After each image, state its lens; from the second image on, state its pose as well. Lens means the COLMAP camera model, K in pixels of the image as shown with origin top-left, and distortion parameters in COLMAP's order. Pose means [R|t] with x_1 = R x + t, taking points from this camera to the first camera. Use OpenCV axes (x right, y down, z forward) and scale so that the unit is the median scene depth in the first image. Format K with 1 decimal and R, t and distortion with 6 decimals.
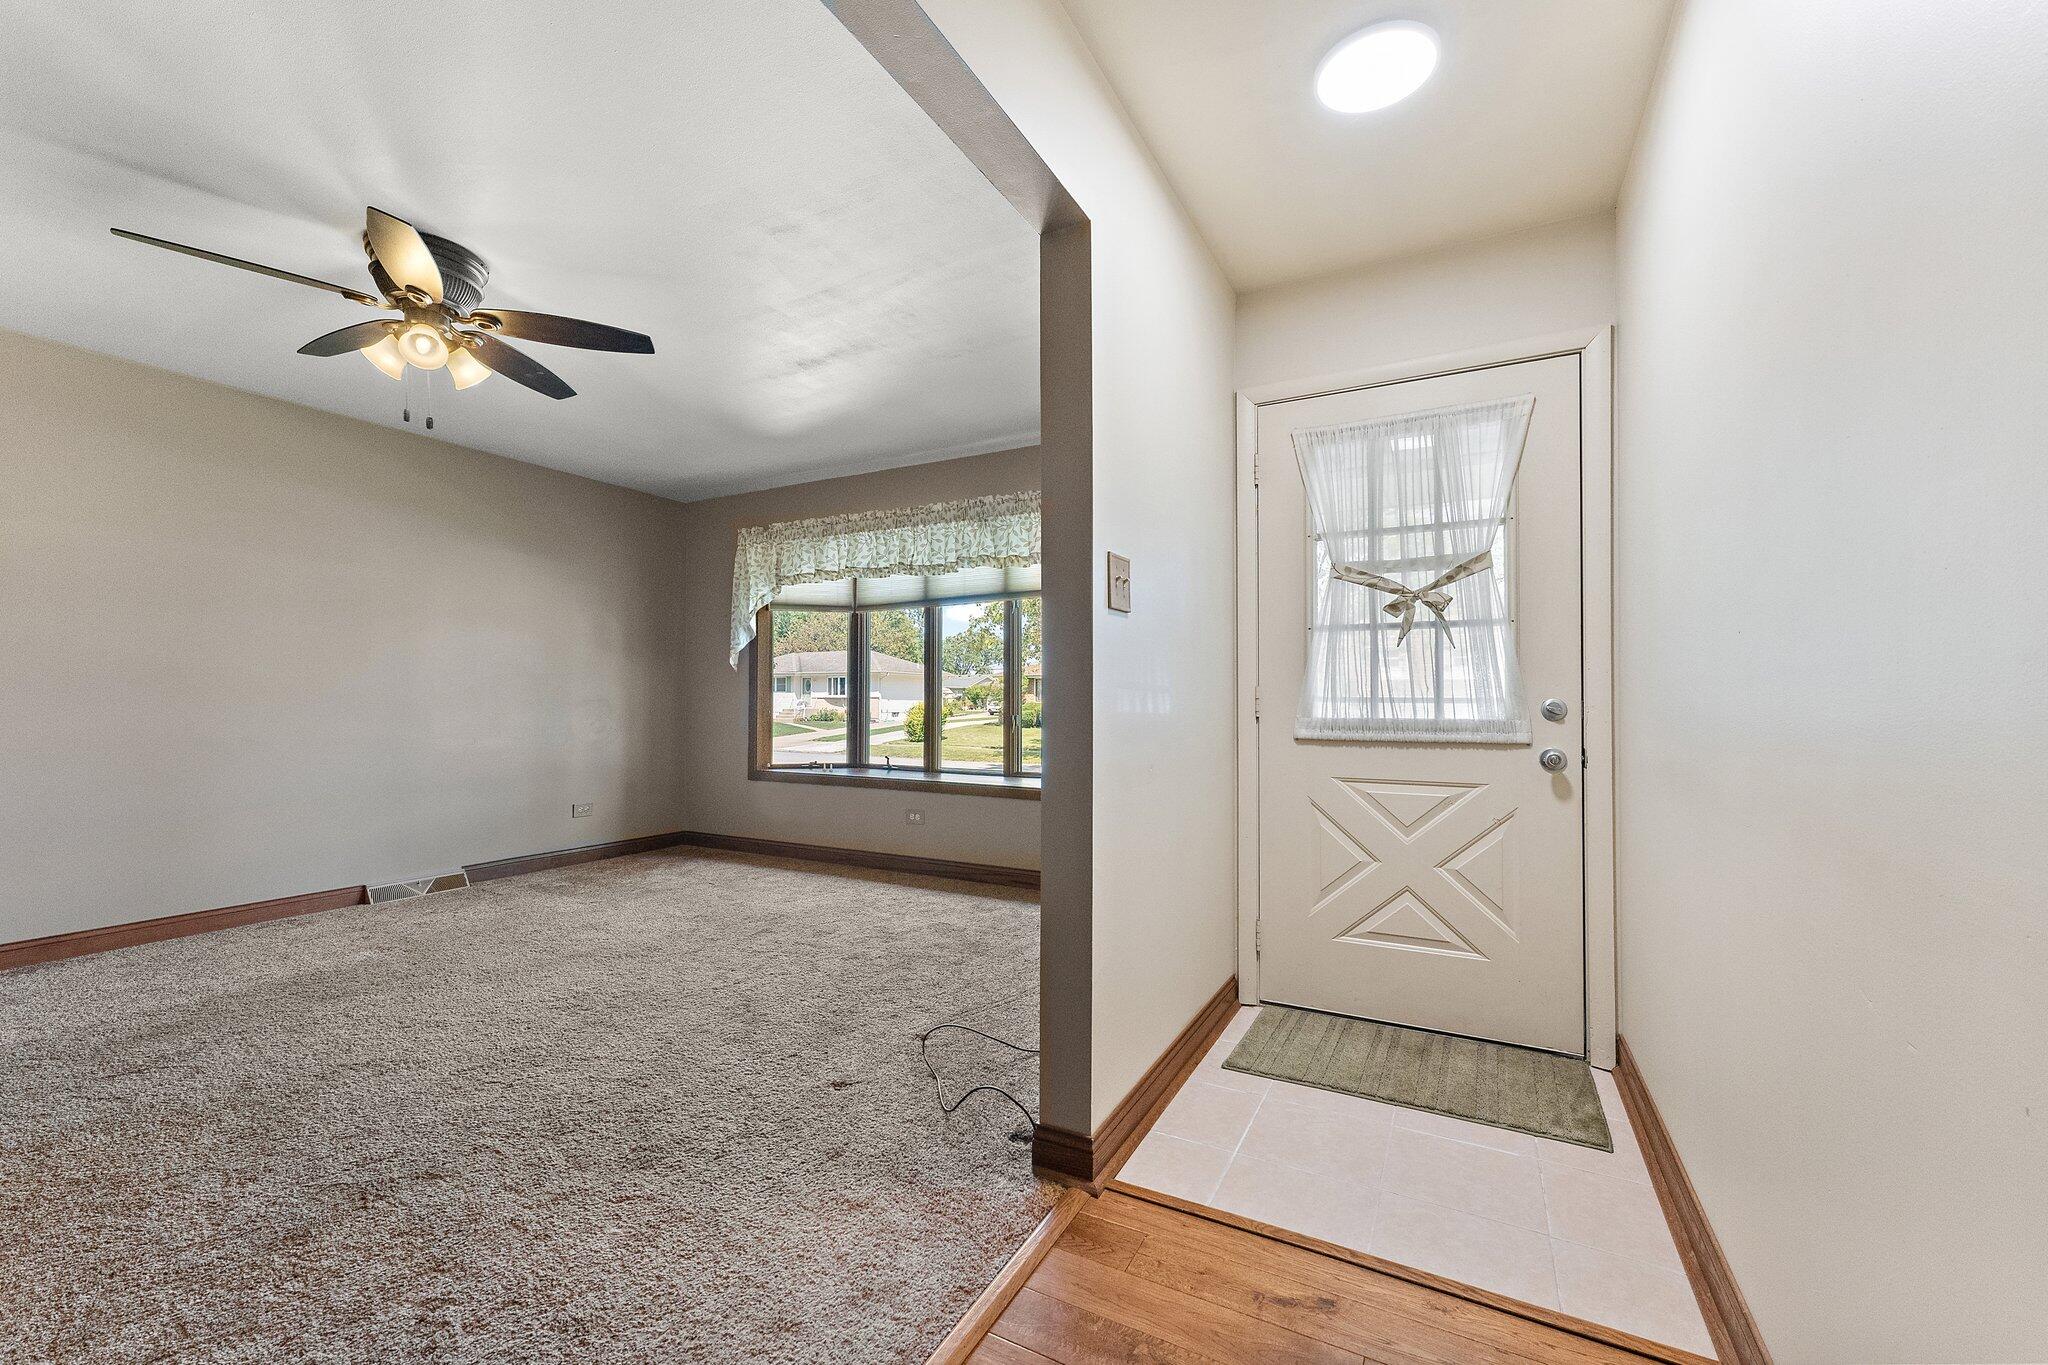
lens RADIAL K [[843.0, 0, 1035.9], [0, 843.0, 687.8], [0, 0, 1]] dist [-0.007079, 0.000937]
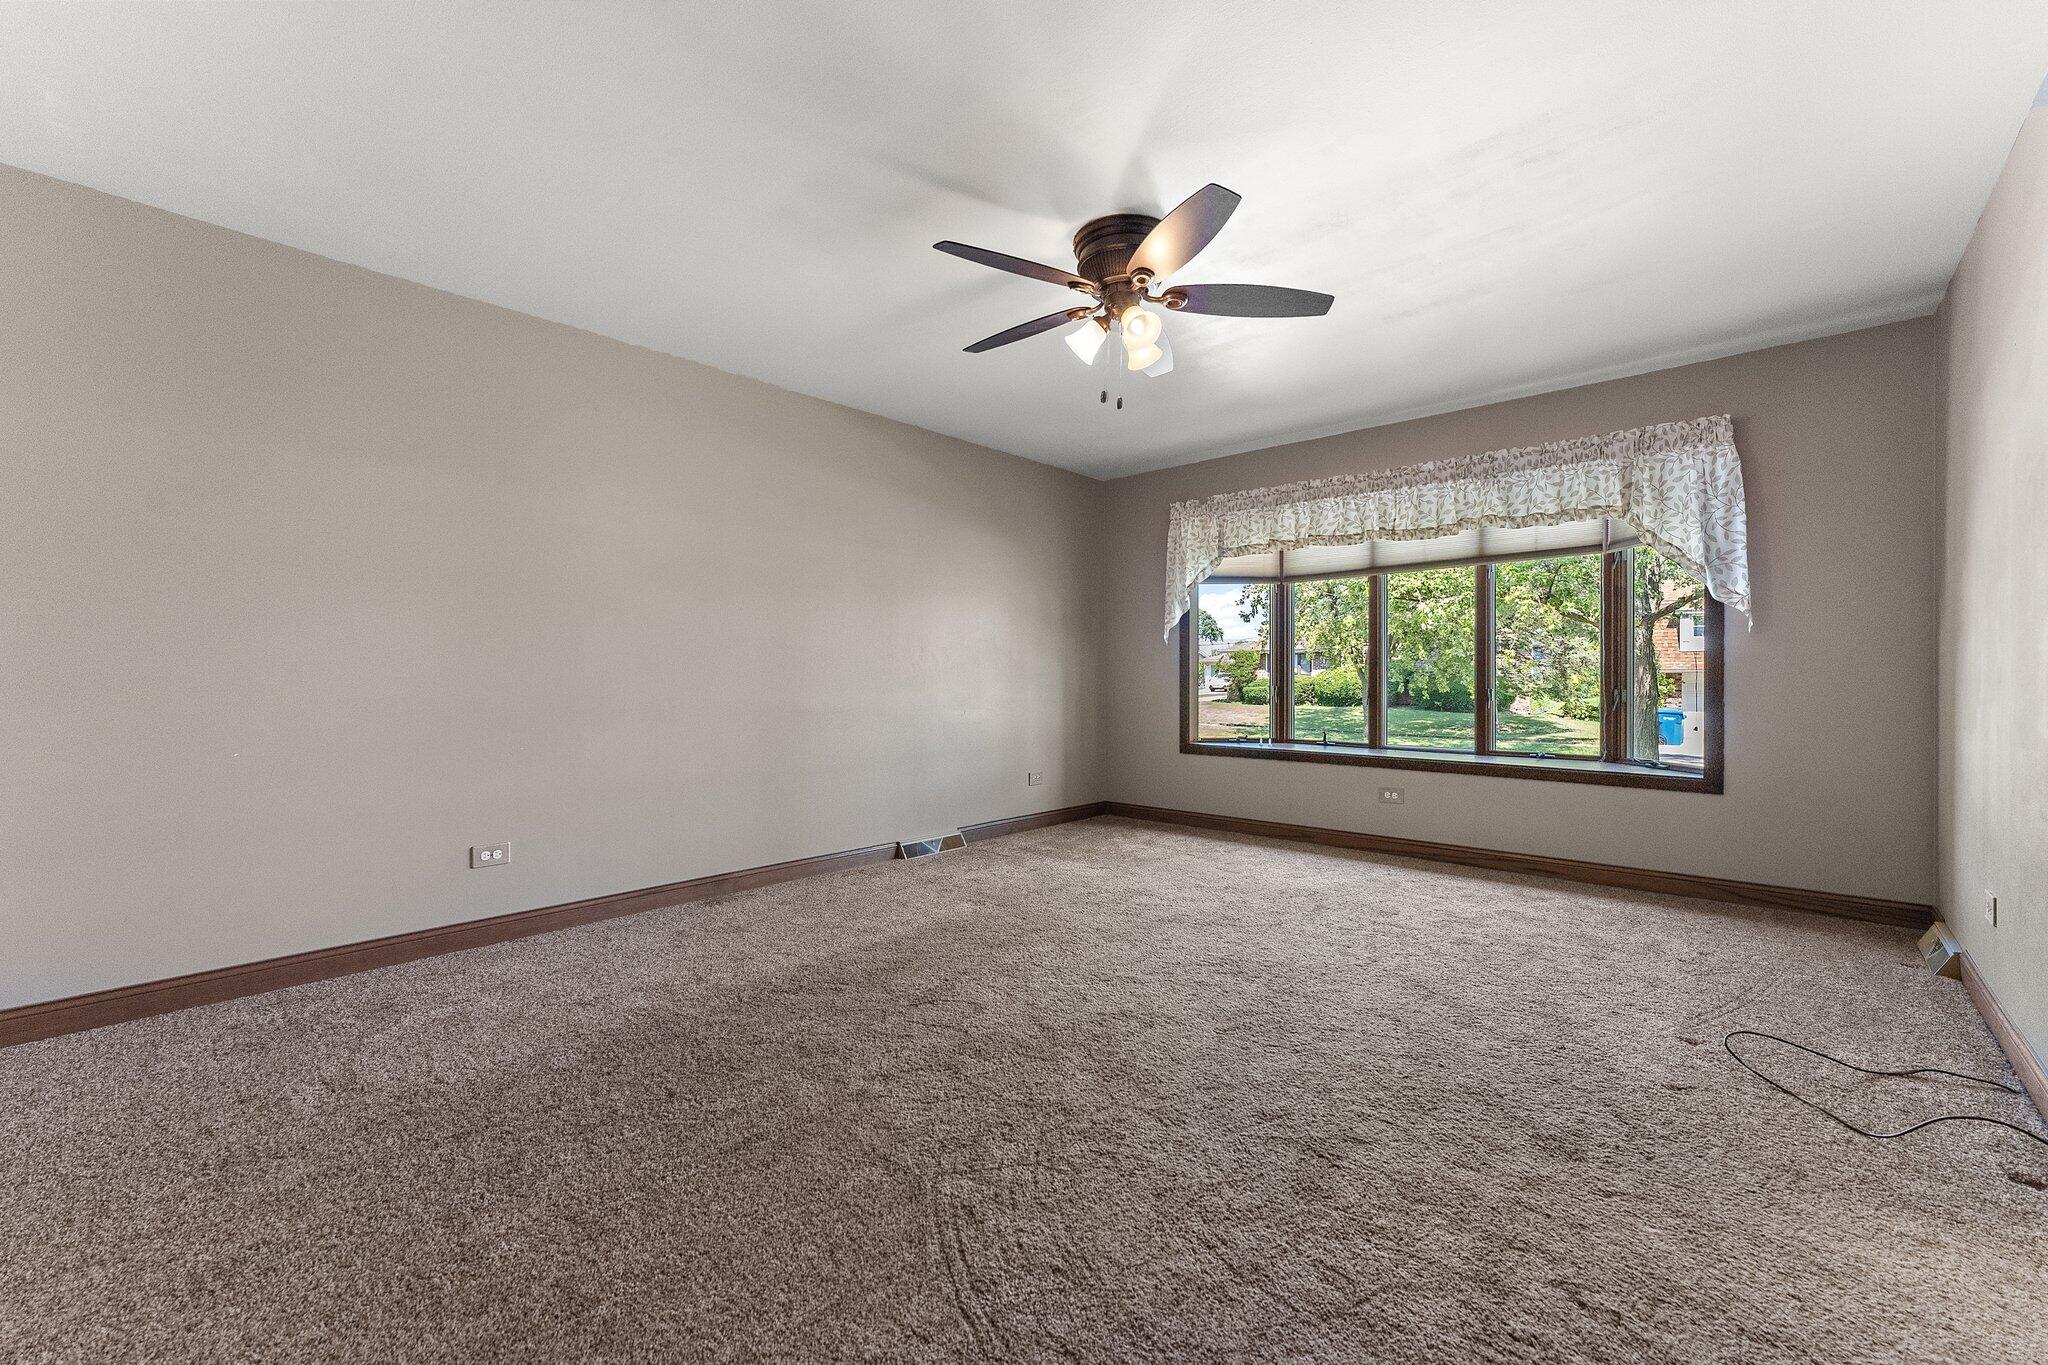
lens RADIAL K [[843.0, 0, 1024.7], [0, 843.0, 682.7], [0, 0, 1]] dist [-0.007079, 0.000937]
pose [[0.967449, -0.000855, -0.253063, -0.315698], [0.006202, 0.999774, 0.020332, 0.004215], [0.252989, -0.021240, 0.967236, -0.023044]]
